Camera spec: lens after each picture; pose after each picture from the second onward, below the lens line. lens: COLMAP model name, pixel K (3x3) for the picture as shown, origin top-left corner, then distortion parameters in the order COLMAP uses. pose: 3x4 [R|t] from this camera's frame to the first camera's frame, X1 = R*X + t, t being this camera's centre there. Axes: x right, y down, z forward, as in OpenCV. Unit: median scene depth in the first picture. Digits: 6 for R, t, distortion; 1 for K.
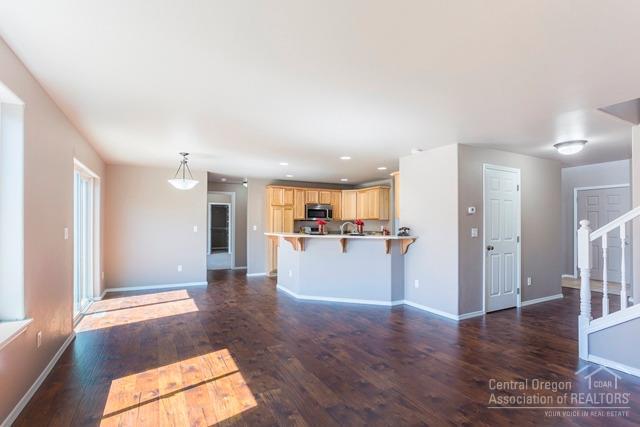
lens RADIAL K [[321.2, 0, 320.0], [0, 321.2, 213.5], [0, 0, 1]] dist [-0.014718, 0.001932]
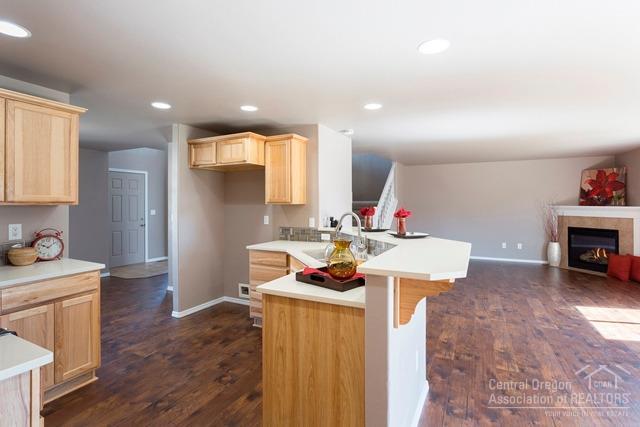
lens RADIAL K [[321.2, 0, 320.0], [0, 321.2, 213.5], [0, 0, 1]] dist [-0.014718, 0.001932]
pose [[-0.595936, -0.012926, 0.802928, -0.514875], [-0.014889, 0.999876, 0.005046, 0.043160], [-0.802894, -0.008947, -0.596055, 2.173735]]
